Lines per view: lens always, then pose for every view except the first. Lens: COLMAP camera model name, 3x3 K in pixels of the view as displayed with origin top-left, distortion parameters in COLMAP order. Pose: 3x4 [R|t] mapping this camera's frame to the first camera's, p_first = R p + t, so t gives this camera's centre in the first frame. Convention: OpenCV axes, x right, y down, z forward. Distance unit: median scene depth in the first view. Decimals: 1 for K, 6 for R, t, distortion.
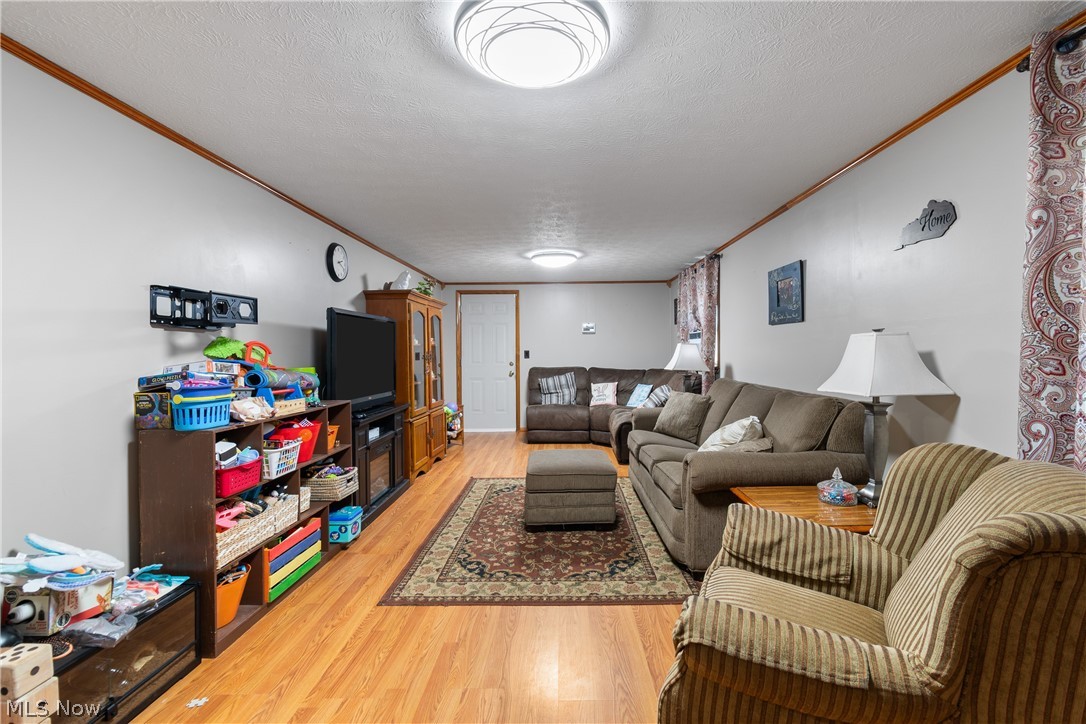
lens RADIAL K [[484.5, 0, 545.0], [0, 484.5, 359.0], [0, 0, 1]] dist [0.002795, -0.001238]
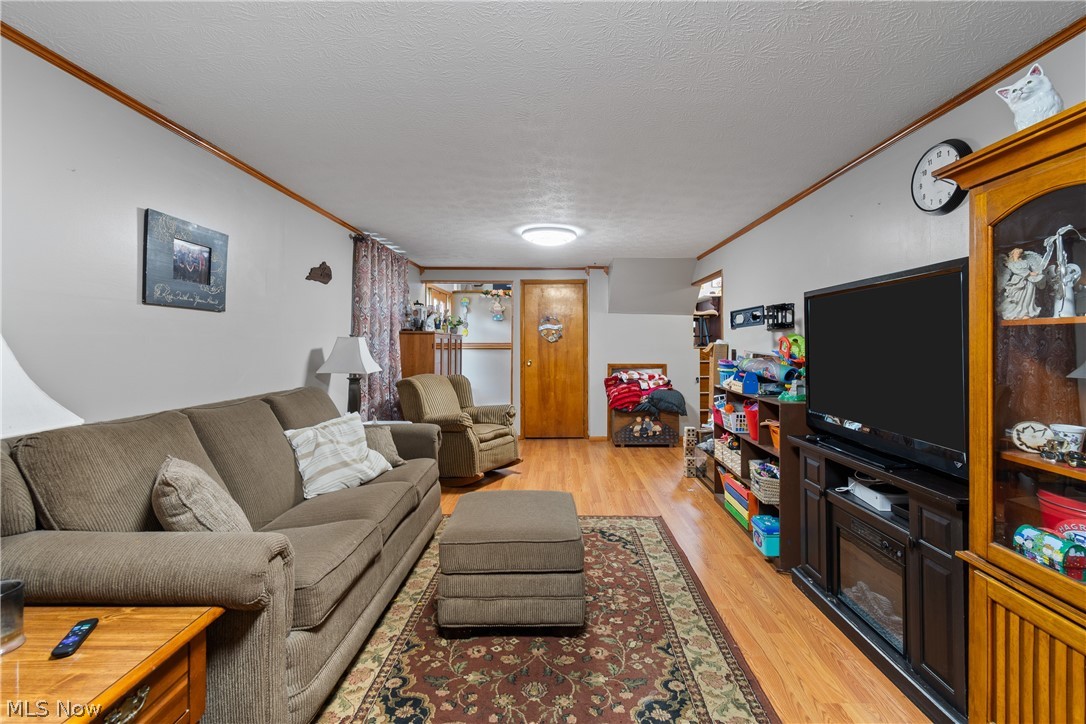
lens RADIAL K [[484.5, 0, 560.9], [0, 484.5, 336.0], [0, 0, 1]] dist [0.002795, -0.001238]
pose [[-0.999019, 0.005265, -0.043967, 0.017002], [0.005122, 0.999981, 0.003363, -0.037846], [0.043984, 0.003135, -0.999027, 1.854296]]
